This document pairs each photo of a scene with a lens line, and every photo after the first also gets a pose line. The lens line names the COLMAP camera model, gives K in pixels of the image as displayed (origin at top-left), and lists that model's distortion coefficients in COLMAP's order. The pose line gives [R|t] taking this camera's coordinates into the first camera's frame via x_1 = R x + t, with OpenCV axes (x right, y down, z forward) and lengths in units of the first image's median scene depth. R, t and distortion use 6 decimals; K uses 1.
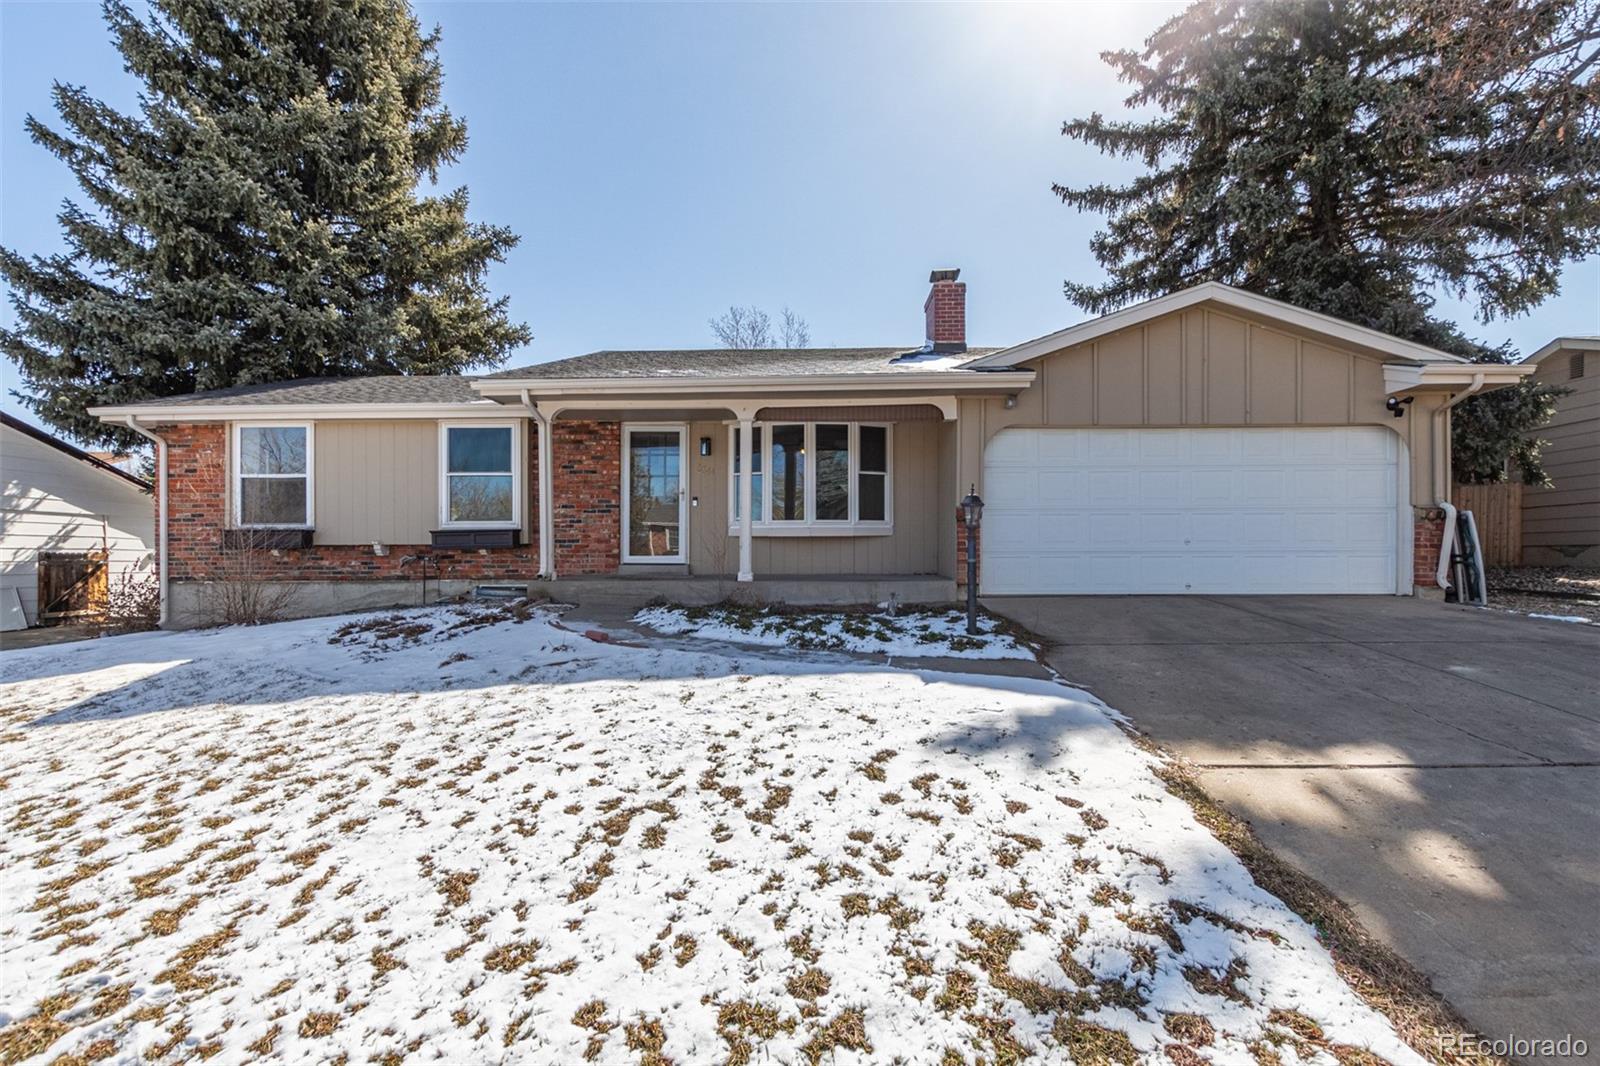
lens RADIAL K [[733.5, 0, 798.0], [0, 733.5, 536.8], [0, 0, 1]] dist [0.008512, 0.000226]
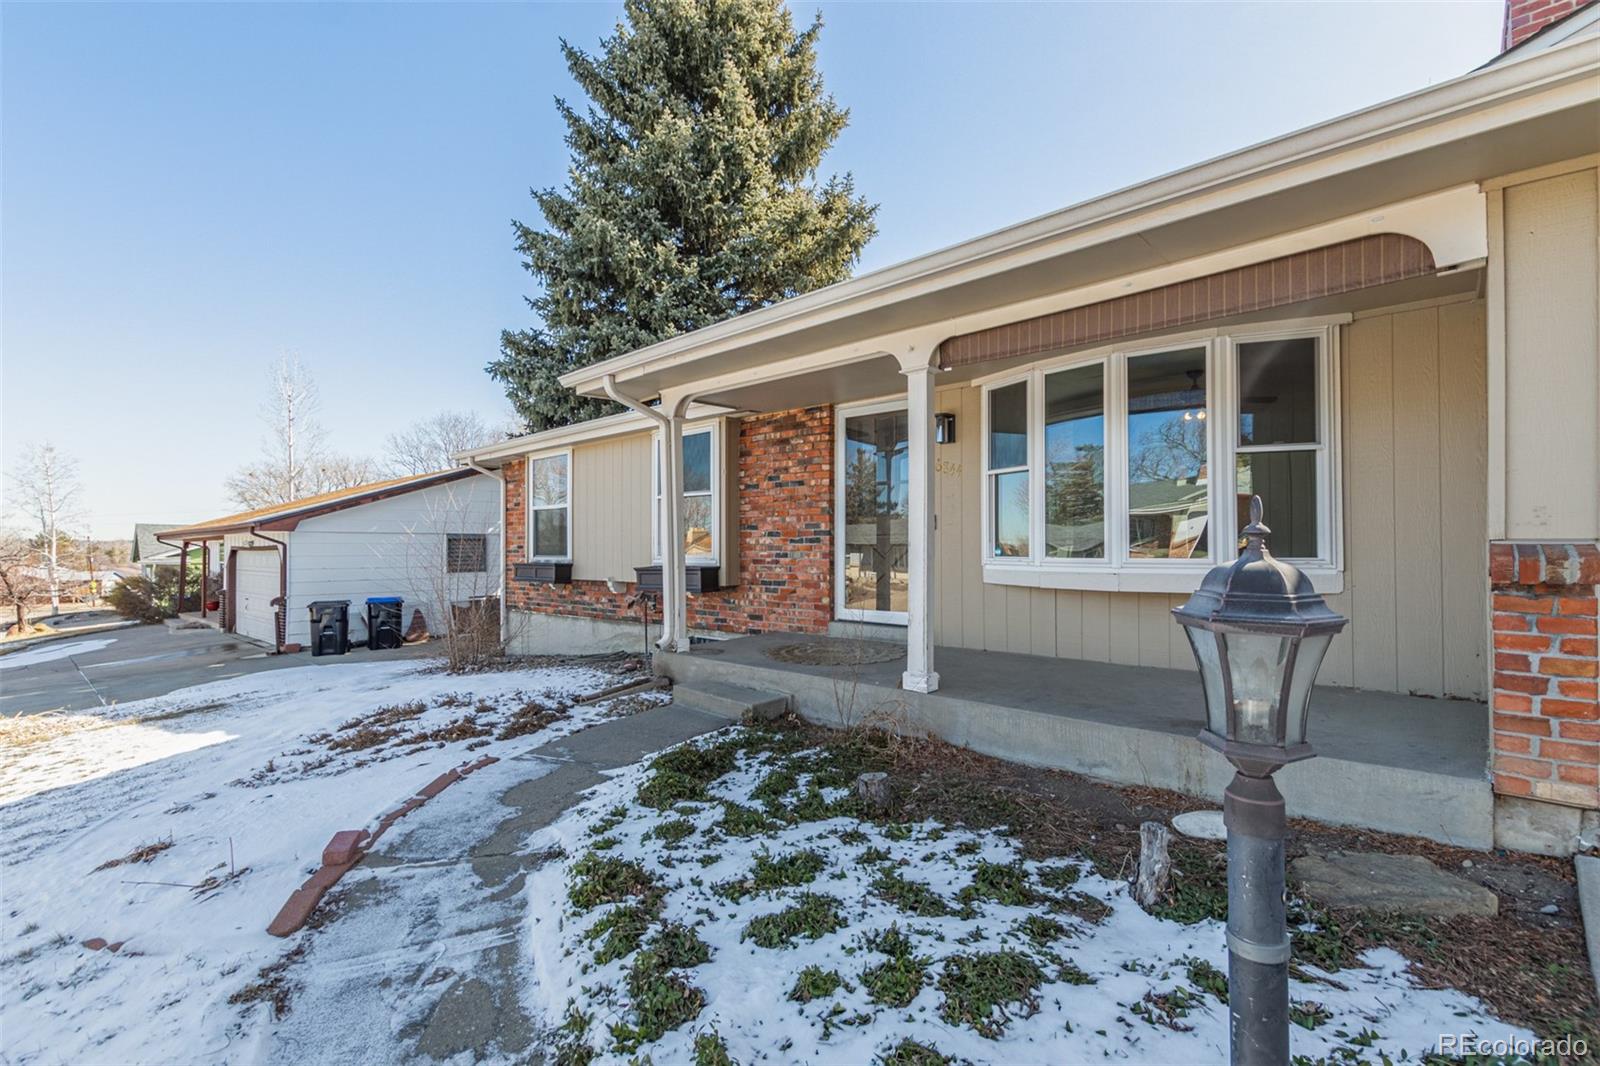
lens RADIAL K [[733.5, 0, 804.4], [0, 733.5, 532.7], [0, 0, 1]] dist [0.008512, 0.000226]
pose [[0.760667, -0.014578, -0.648979, 0.166362], [0.009198, 0.999889, -0.011680, -0.034235], [0.649077, 0.002915, 0.760717, 0.482461]]
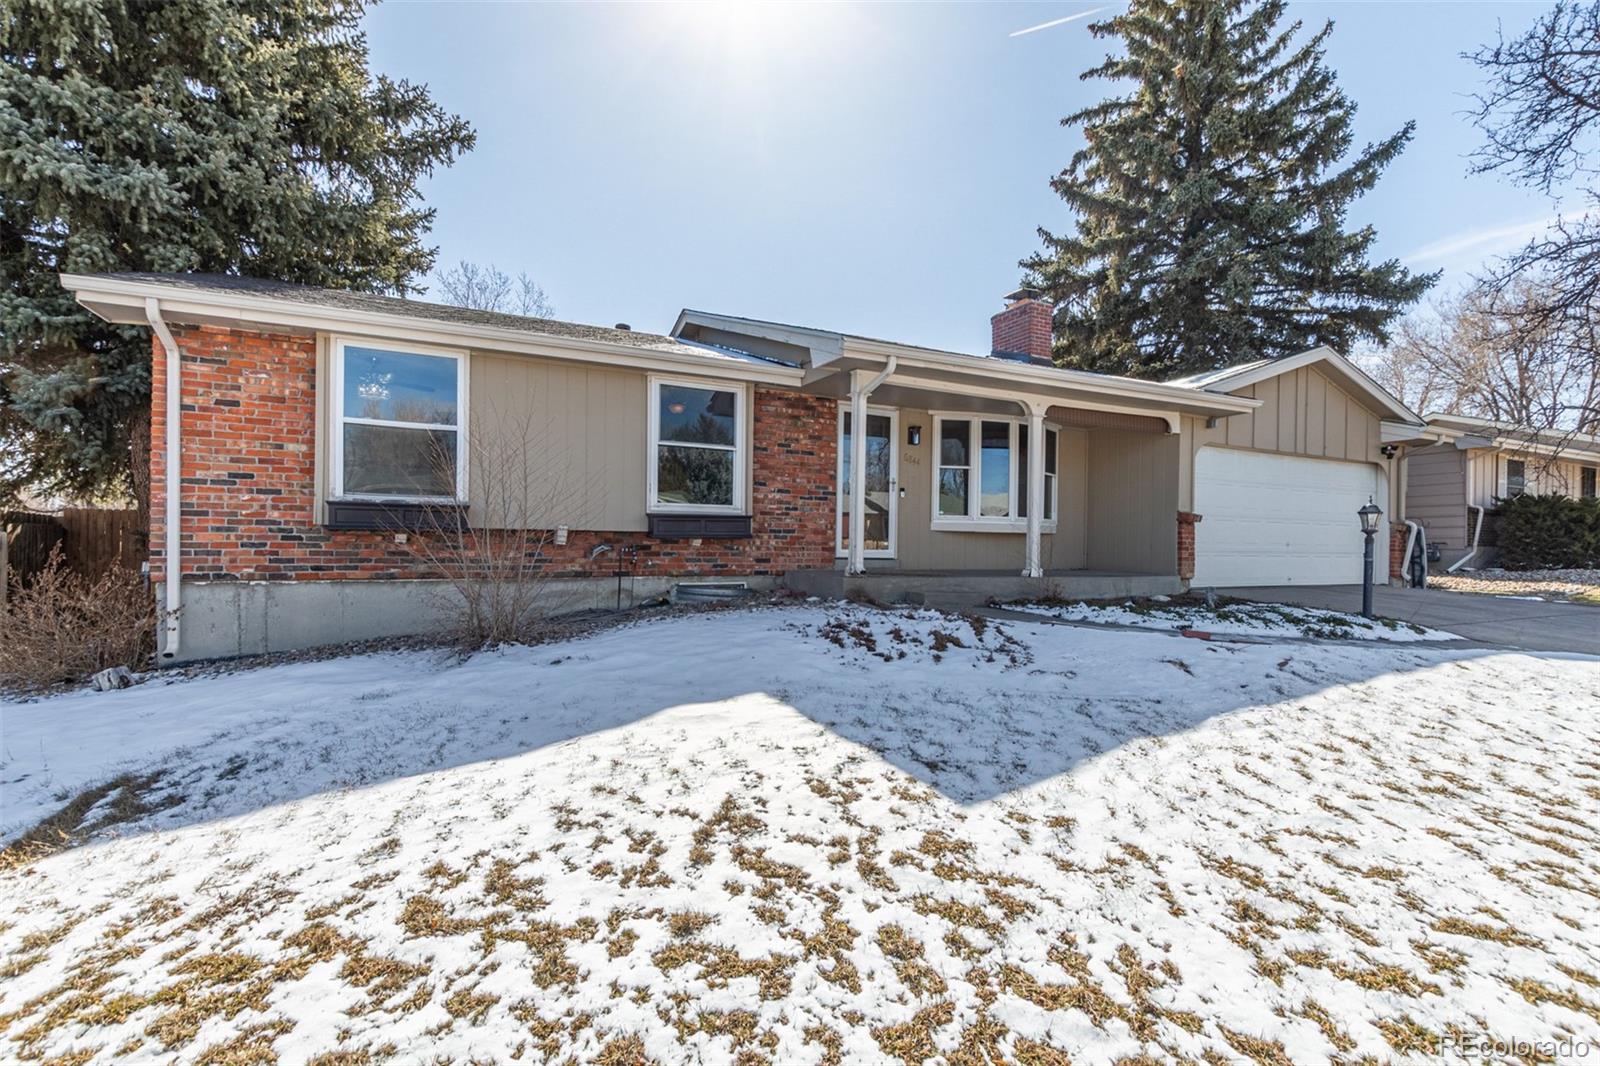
lens RADIAL K [[733.5, 0, 788.5], [0, 733.5, 535.8], [0, 0, 1]] dist [0.008512, 0.000226]
pose [[0.883815, 0.021994, 0.467319, -0.709533], [-0.024980, 0.999688, 0.000194, 0.010546], [-0.467169, -0.011845, 0.884089, 0.235545]]
